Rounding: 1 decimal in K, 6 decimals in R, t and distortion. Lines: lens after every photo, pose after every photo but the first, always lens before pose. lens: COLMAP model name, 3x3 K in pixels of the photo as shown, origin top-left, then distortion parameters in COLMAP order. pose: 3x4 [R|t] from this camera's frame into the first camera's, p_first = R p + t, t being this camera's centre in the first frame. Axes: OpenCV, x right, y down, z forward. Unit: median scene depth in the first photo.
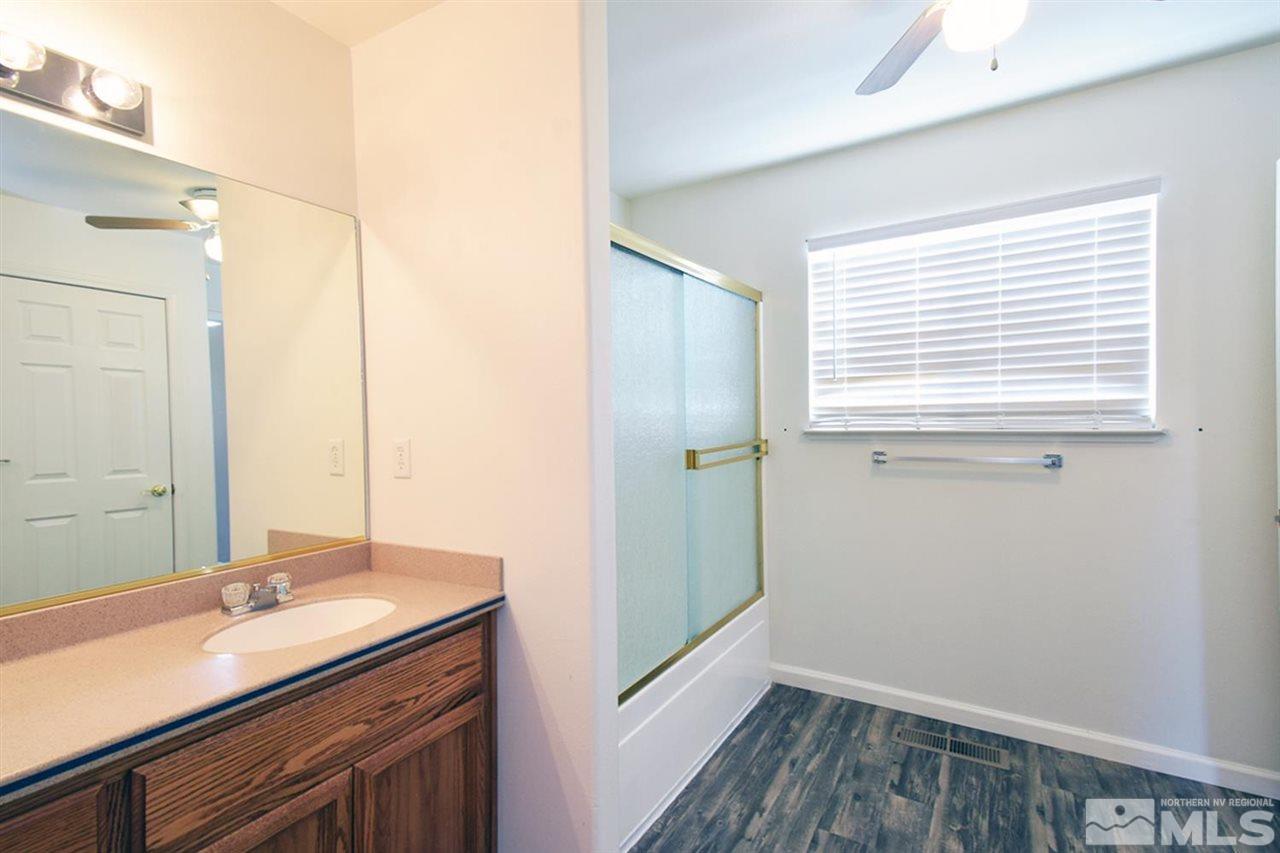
lens RADIAL K [[599.6, 0, 640.0], [0, 599.6, 426.5], [0, 0, 1]] dist [0.029267, 0.000259]
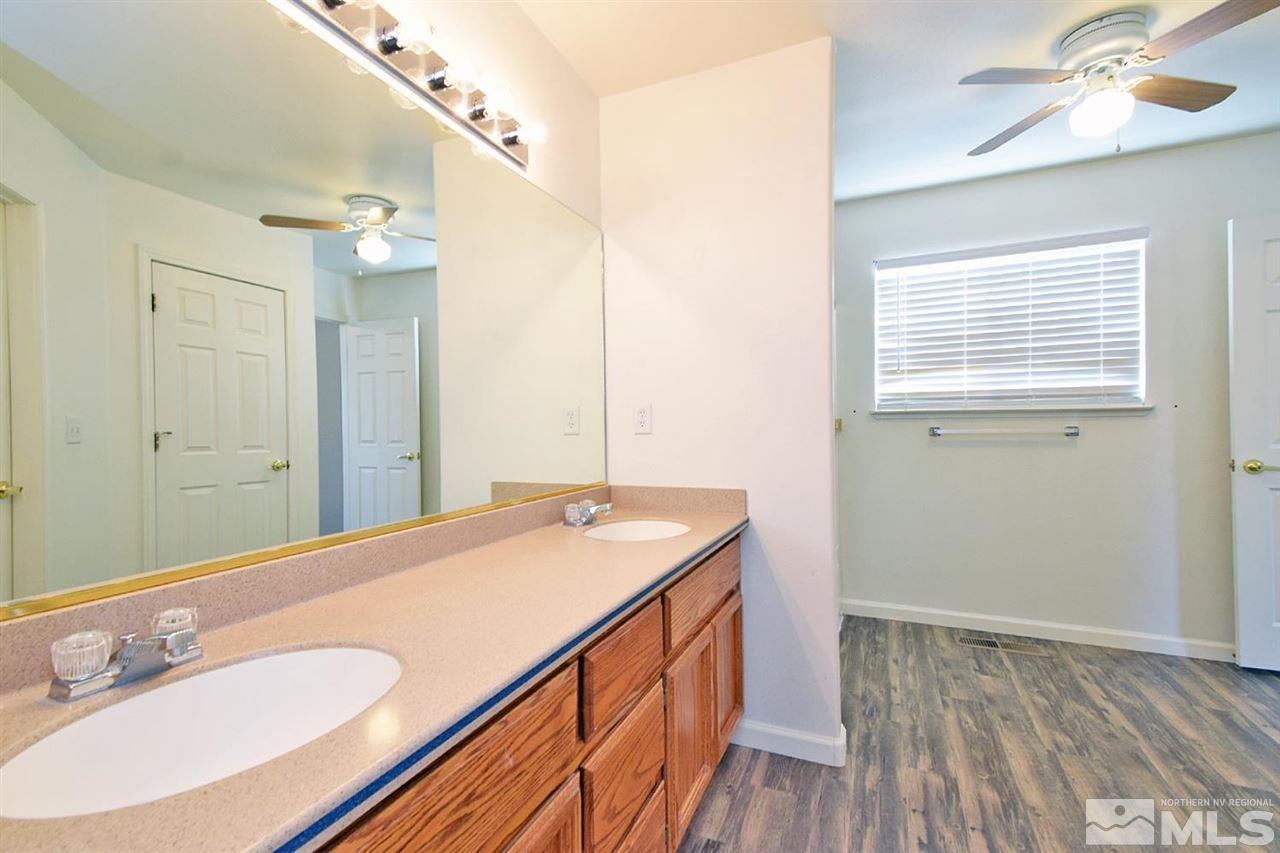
lens RADIAL K [[569.2, 0, 640.0], [0, 569.2, 426.5], [0, 0, 1]] dist [0.025556, -0.000100]
pose [[0.991598, 0.006214, 0.129211, -0.453363], [-0.004572, 0.999905, -0.012997, 0.069863], [-0.129280, 0.012297, 0.991532, -0.157512]]
